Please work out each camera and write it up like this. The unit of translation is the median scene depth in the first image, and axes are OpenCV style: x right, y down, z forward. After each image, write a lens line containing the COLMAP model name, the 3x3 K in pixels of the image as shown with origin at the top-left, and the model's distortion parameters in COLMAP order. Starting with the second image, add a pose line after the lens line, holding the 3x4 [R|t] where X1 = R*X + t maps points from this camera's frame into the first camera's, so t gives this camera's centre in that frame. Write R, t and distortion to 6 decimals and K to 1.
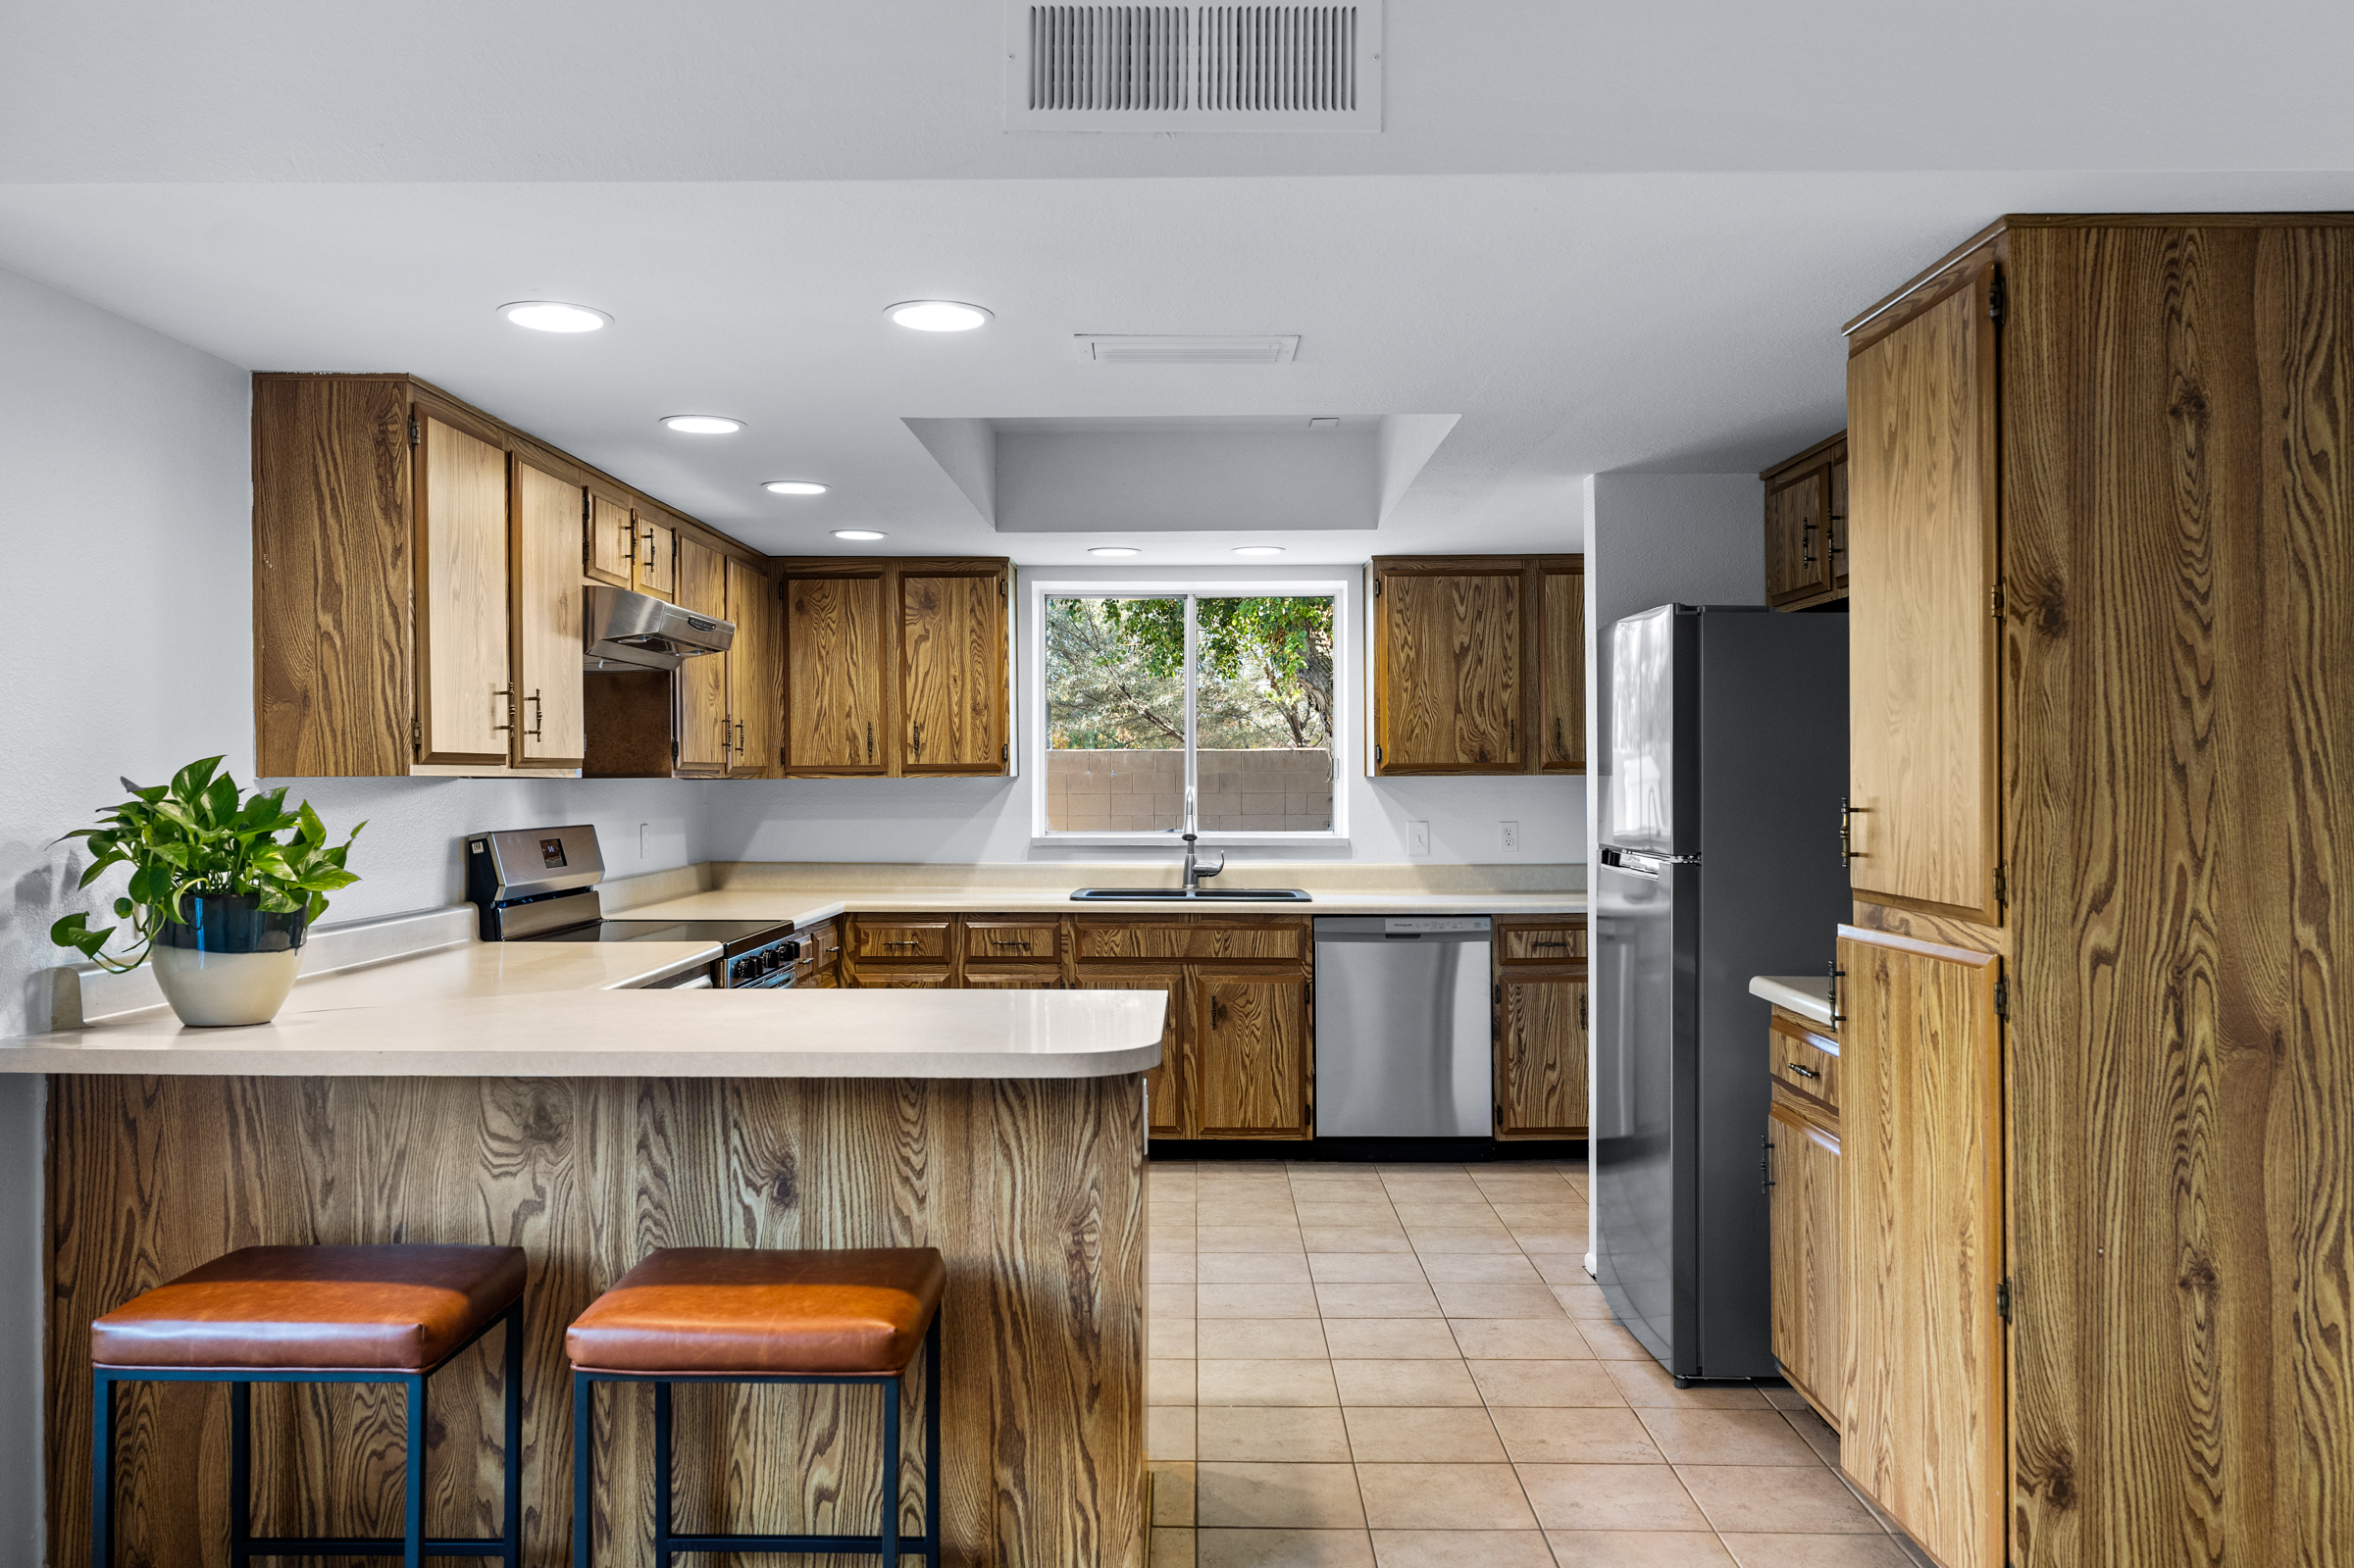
lens RADIAL K [[1793.0, 0, 1179.1], [0, 1793.0, 770.3], [0, 0, 1]] dist [0.007445, -0.002058]
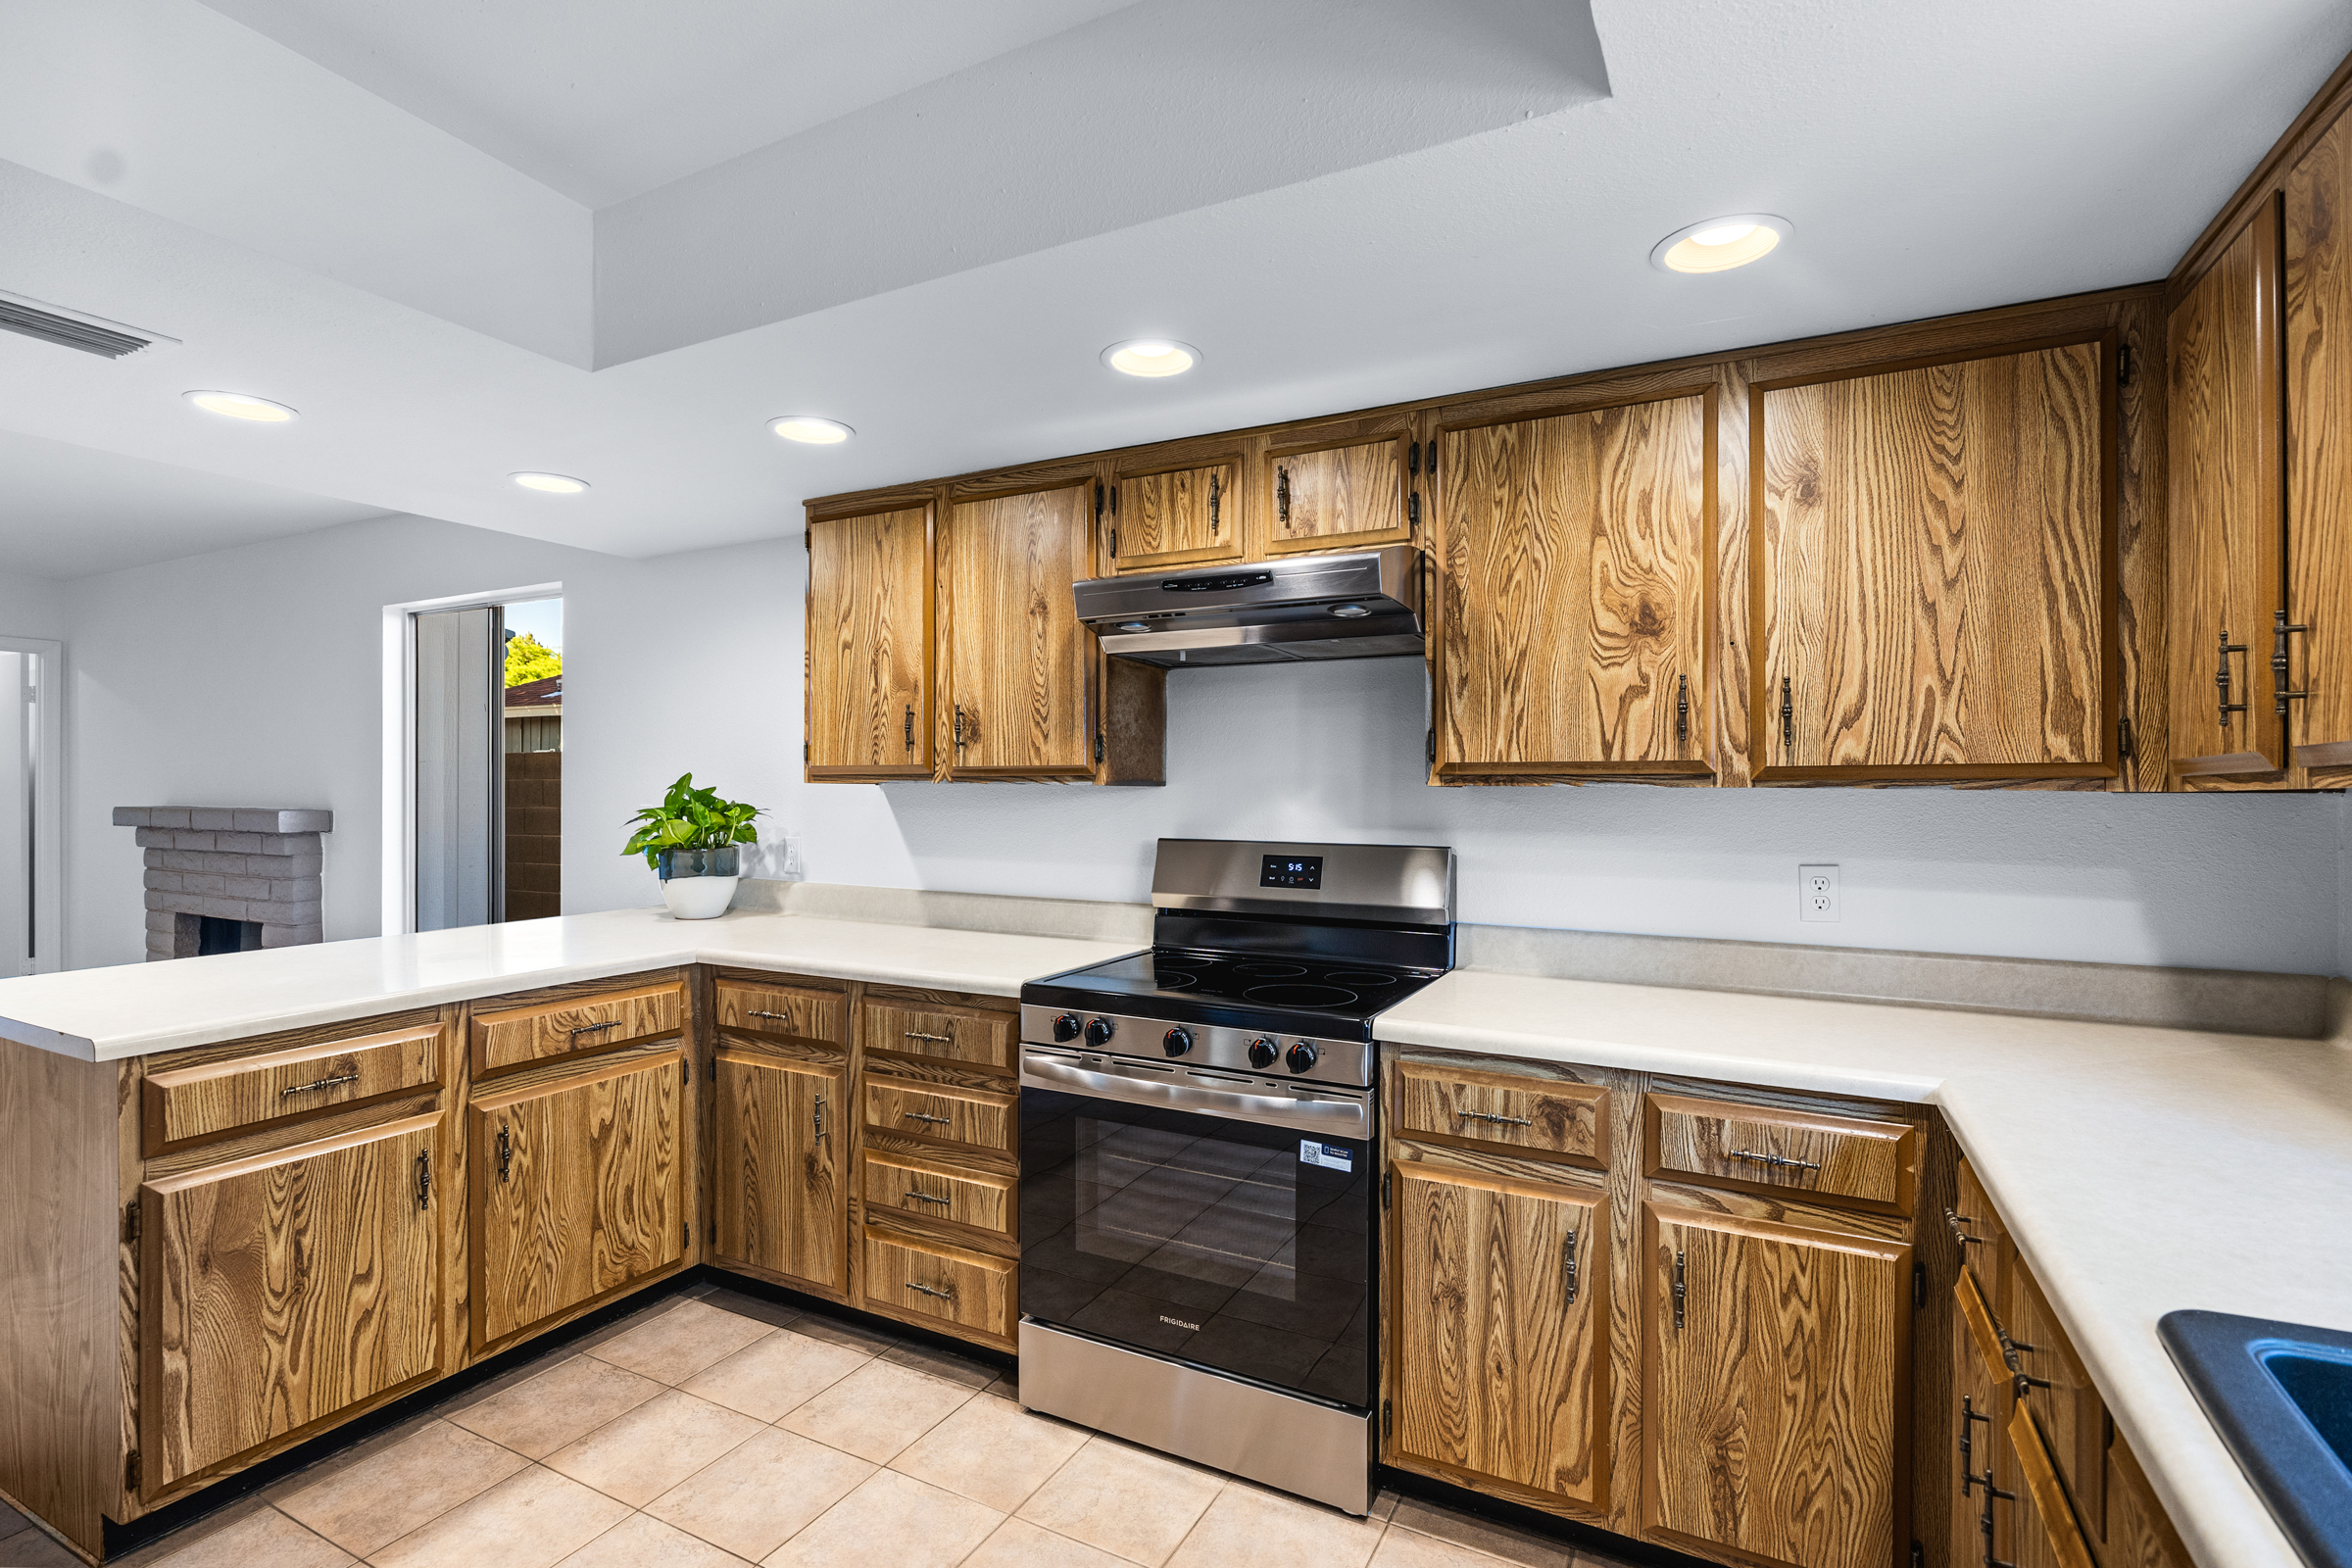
lens RADIAL K [[1114.4, 0, 1177.1], [0, 1114.4, 796.9], [0, 0, 1]] dist [0.003550, 0.000248]
pose [[-0.456344, 0.005868, -0.889784, 0.122154], [-0.000366, 0.999977, 0.006782, 0.004419], [0.889803, 0.003421, -0.456331, 0.913881]]
